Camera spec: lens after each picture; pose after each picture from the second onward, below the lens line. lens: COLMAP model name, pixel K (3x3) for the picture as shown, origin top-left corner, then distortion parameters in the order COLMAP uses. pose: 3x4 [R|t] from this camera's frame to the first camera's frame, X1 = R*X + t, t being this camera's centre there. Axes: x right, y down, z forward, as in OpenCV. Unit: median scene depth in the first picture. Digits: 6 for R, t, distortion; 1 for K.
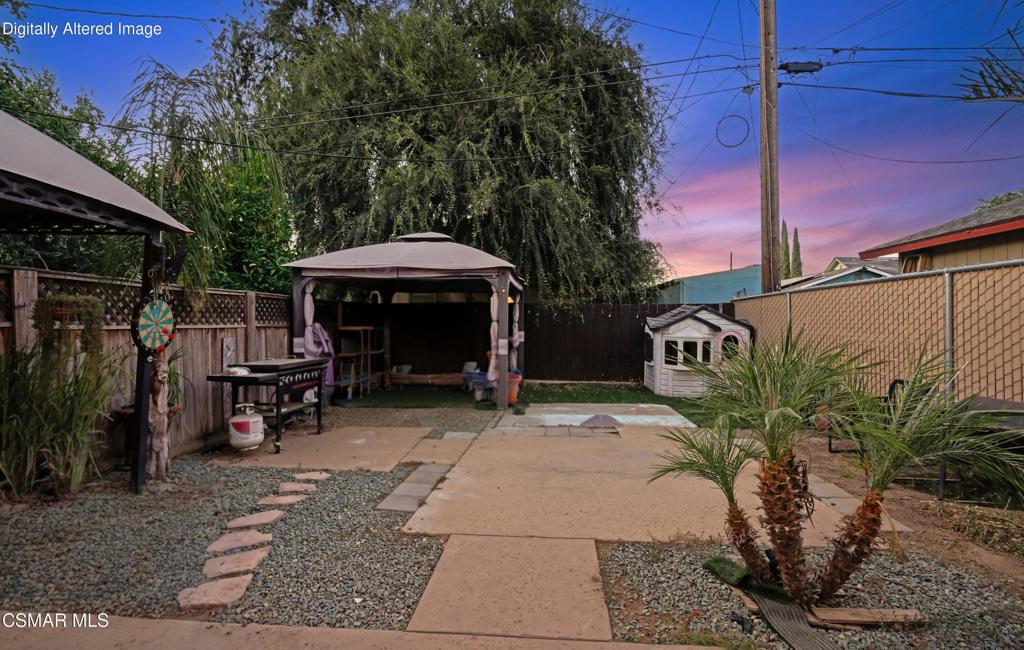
lens RADIAL K [[488.5, 0, 509.5], [0, 488.5, 319.2], [0, 0, 1]] dist [-0.006578, -0.000336]
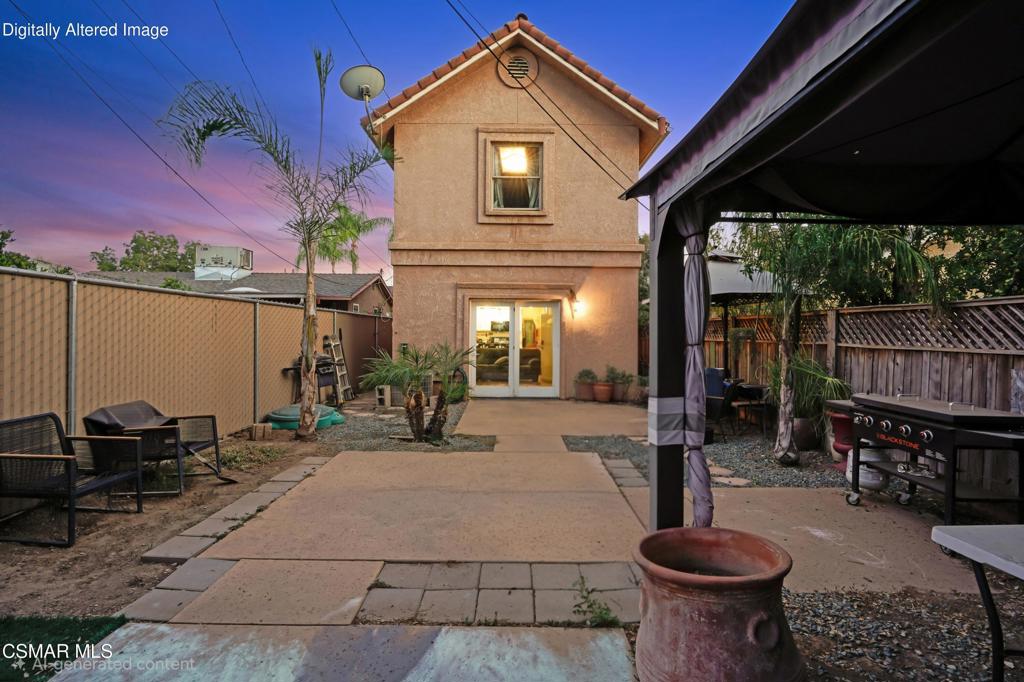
lens RADIAL K [[474.4, 0, 510.4], [0, 474.4, 338.6], [0, 0, 1]] dist [0.001574, -0.000040]
pose [[-0.996697, -0.006378, -0.080961, 0.200436], [-0.007075, 0.999940, 0.008330, -0.006288], [0.080903, 0.008875, -0.996682, 2.209761]]
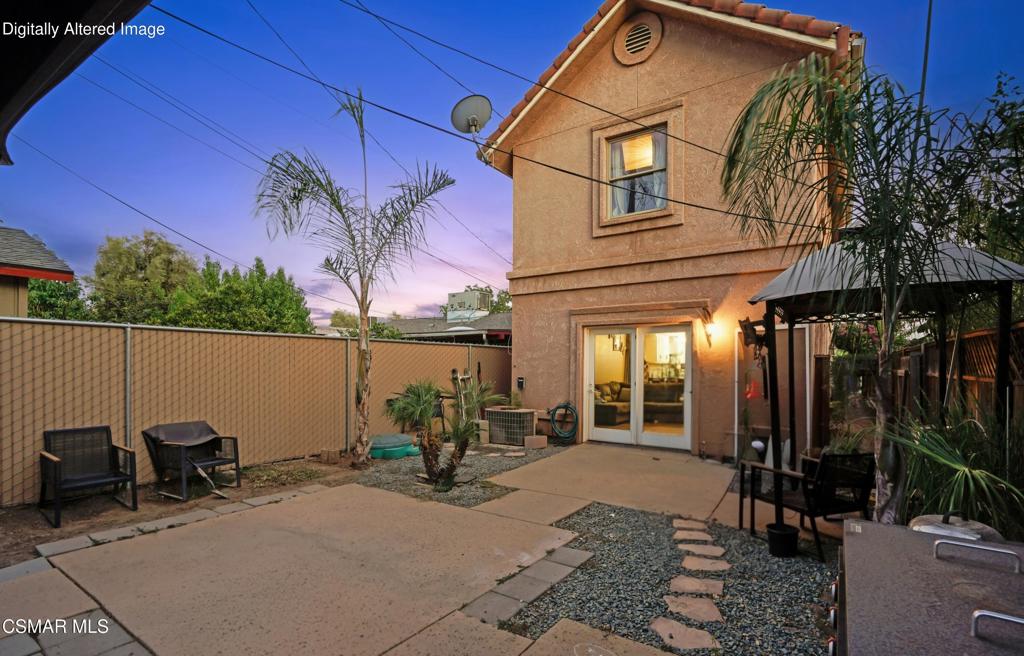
lens RADIAL K [[479.9, 0, 513.4], [0, 479.9, 367.9], [0, 0, 1]] dist [-0.001141, 0.000624]
pose [[-0.867812, -0.005696, 0.496861, -0.564184], [-0.005051, 0.999984, 0.002642, -0.009635], [-0.496868, -0.000217, -0.867826, 1.770283]]
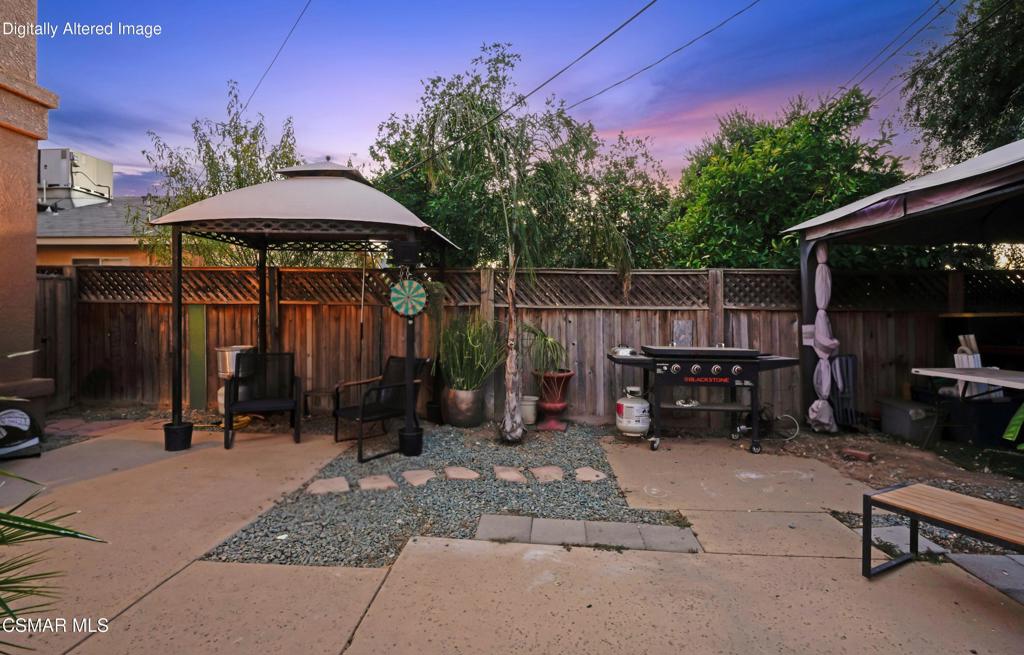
lens RADIAL K [[479.9, 0, 512.1], [0, 479.9, 319.2], [0, 0, 1]] dist [-0.001141, 0.000624]
pose [[0.021261, 0.006285, -0.999754, 0.481173], [-0.005652, 0.999965, 0.006166, 0.045748], [0.999758, 0.005520, 0.021296, 0.923756]]
